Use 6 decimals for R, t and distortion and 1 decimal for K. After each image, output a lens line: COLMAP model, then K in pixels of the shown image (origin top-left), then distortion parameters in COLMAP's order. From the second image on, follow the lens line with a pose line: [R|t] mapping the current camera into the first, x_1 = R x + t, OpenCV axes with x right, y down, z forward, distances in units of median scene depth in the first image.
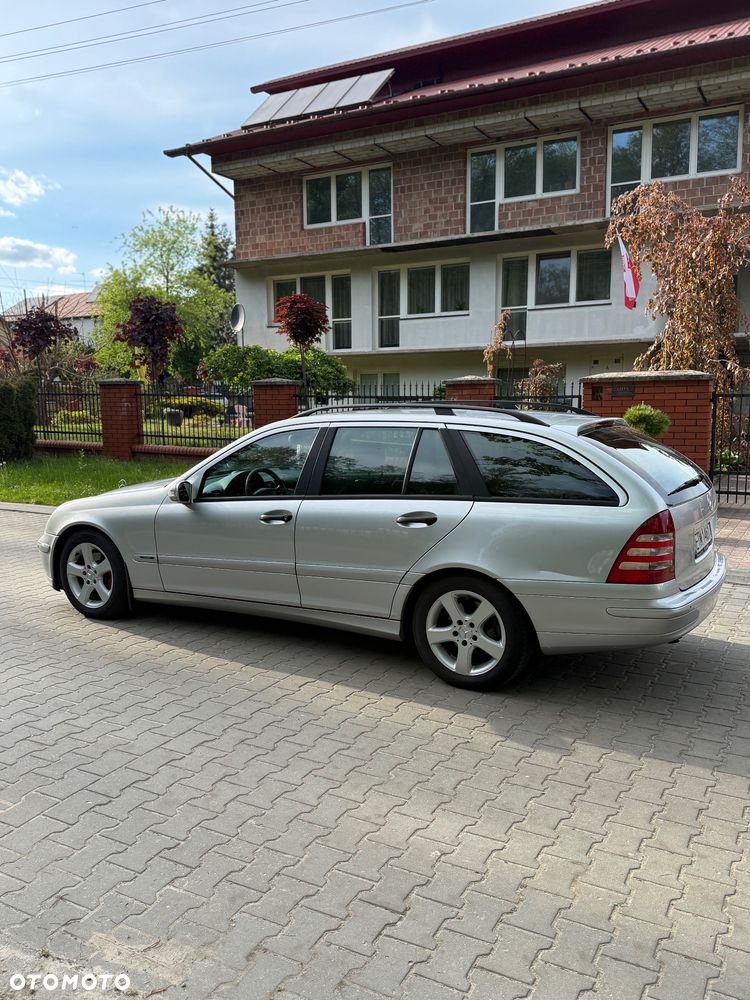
lens RADIAL K [[830.4, 0, 379.4], [0, 830.4, 506.5], [0, 0, 1]] dist [0.075037, -0.117911]
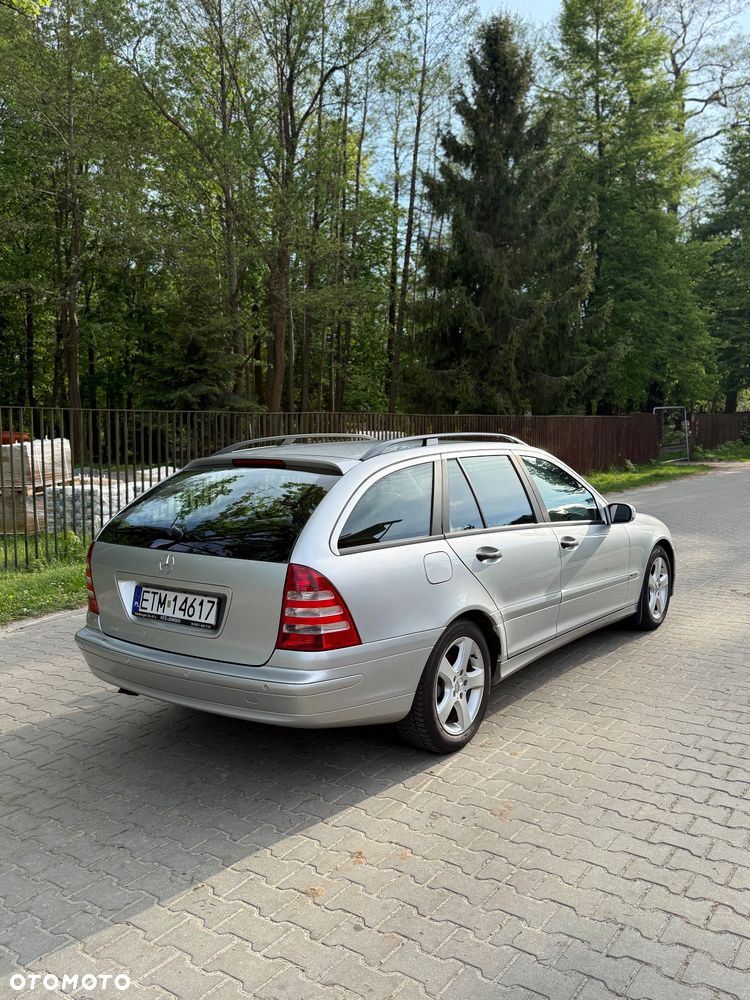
lens RADIAL K [[830.4, 0, 375.8], [0, 830.4, 499.7], [0, 0, 1]] dist [0.075037, -0.117911]
pose [[-0.122367, 0.084781, -0.988857, 0.241104], [-0.122938, 0.987377, 0.099868, -0.035387], [0.984841, 0.133789, -0.110400, 0.266187]]
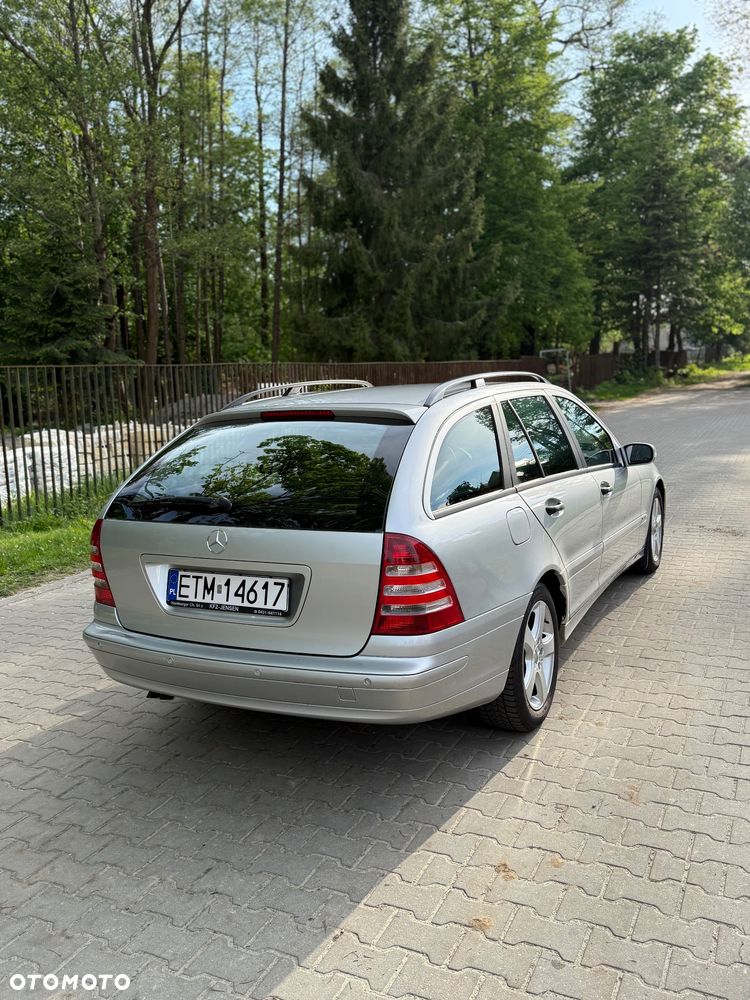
lens RADIAL K [[830.4, 0, 376.4], [0, 830.4, 498.2], [0, 0, 1]] dist [0.075037, -0.117911]
pose [[0.036829, 0.141926, -0.989192, 0.217660], [-0.089034, 0.986393, 0.138209, -0.029183], [0.995347, 0.082982, 0.048964, 0.226973]]
